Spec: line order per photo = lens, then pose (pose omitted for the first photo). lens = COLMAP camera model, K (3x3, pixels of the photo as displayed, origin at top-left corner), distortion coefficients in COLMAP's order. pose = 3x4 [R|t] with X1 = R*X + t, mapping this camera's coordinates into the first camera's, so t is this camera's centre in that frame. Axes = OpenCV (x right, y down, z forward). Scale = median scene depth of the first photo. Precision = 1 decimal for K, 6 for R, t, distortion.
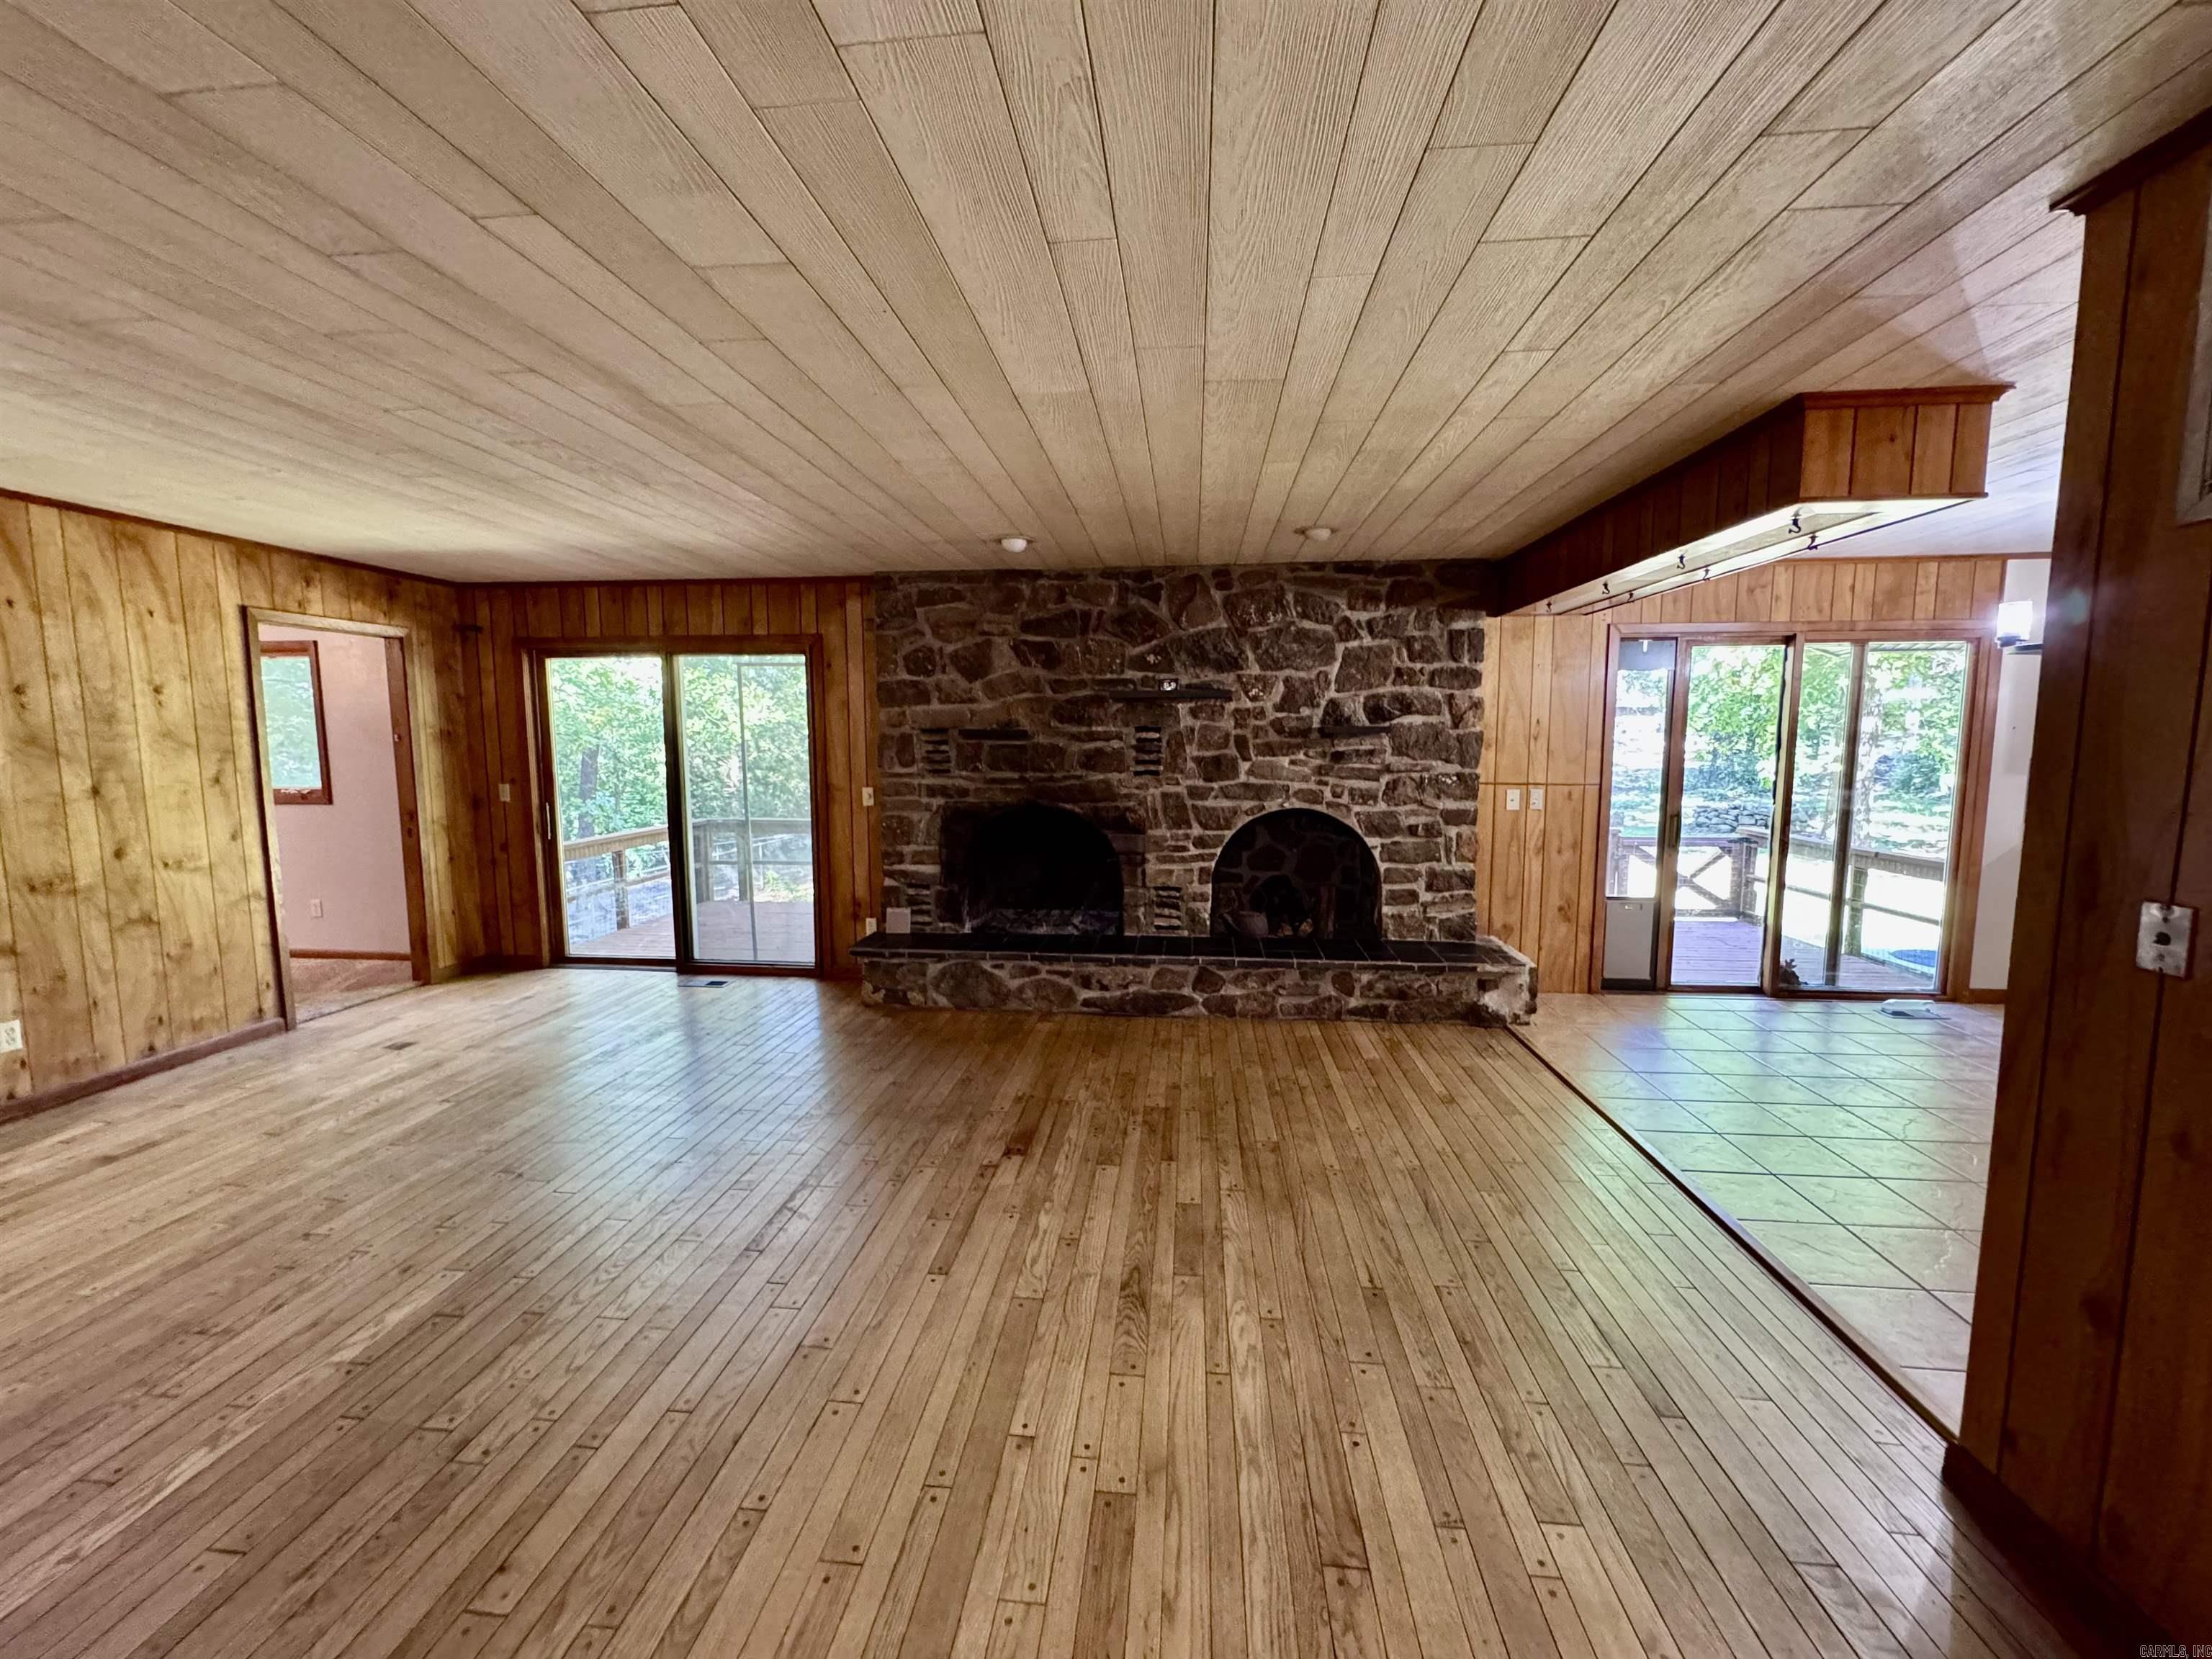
lens RADIAL K [[882.2, 0, 1108.0], [0, 882.2, 828.3], [0, 0, 1]] dist [-0.004620, 0.000383]
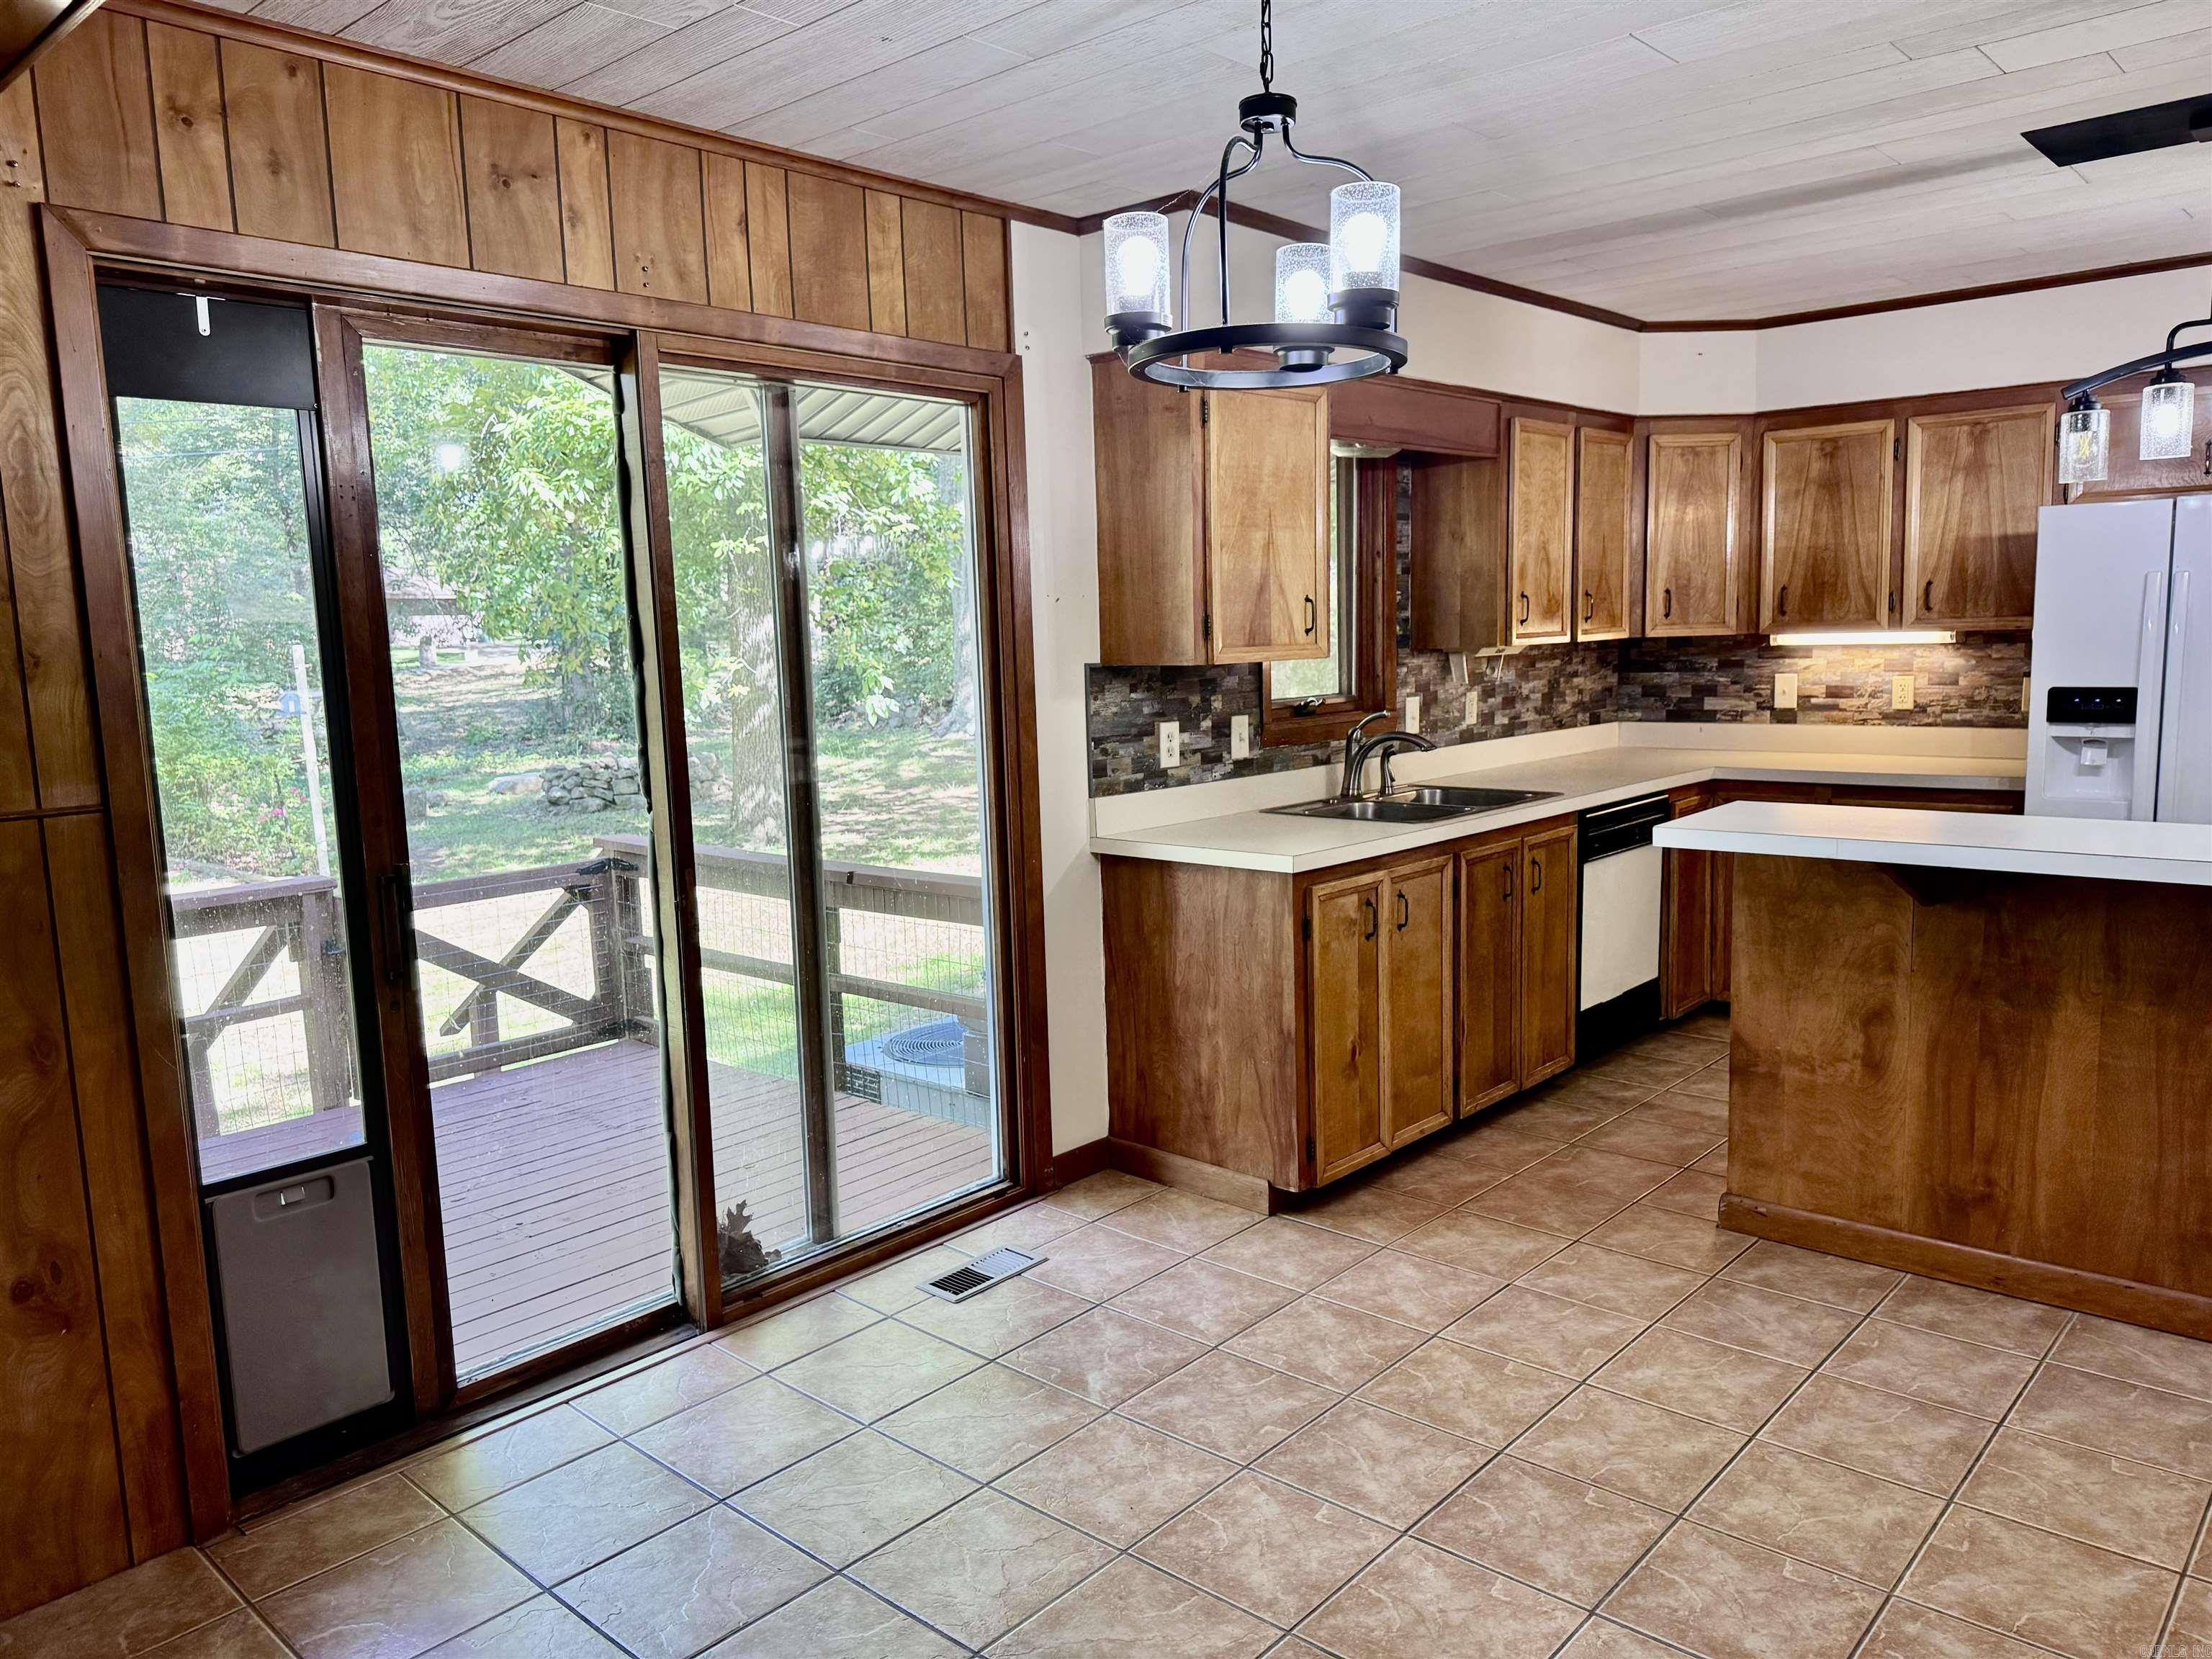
lens RADIAL K [[1549.1, 0, 1116.9], [0, 1549.1, 839.3], [0, 0, 1]] dist [0.073201, -0.093335]
pose [[0.592711, -0.122095, 0.796107, 0.363368], [0.111562, 0.991360, 0.068980, -0.040066], [-0.797651, 0.047930, 0.601212, 0.466622]]
